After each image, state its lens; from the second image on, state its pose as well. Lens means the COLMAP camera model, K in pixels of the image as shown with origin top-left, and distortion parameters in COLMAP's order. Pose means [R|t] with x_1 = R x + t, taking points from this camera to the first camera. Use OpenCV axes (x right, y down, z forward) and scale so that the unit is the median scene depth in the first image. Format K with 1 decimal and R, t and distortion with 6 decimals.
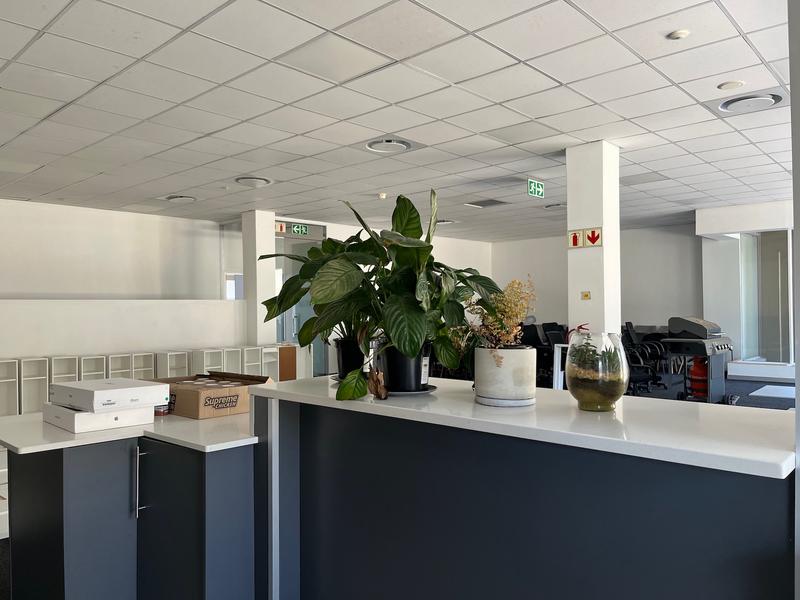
lens RADIAL K [[604.8, 0, 392.6], [0, 604.8, 304.4], [0, 0, 1]] dist [0.065584, -0.097202]
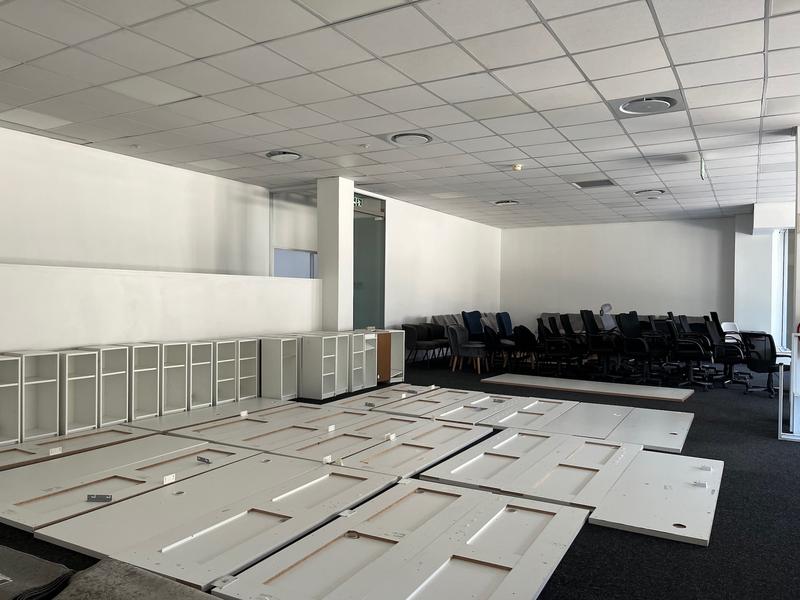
lens RADIAL K [[604.8, 0, 392.6], [0, 604.8, 304.4], [0, 0, 1]] dist [0.065584, -0.097202]
pose [[0.976203, 0.016790, 0.216206, -0.329086], [-0.020954, 0.999636, 0.016982, 0.011769], [-0.215843, -0.021108, 0.976200, 0.125484]]
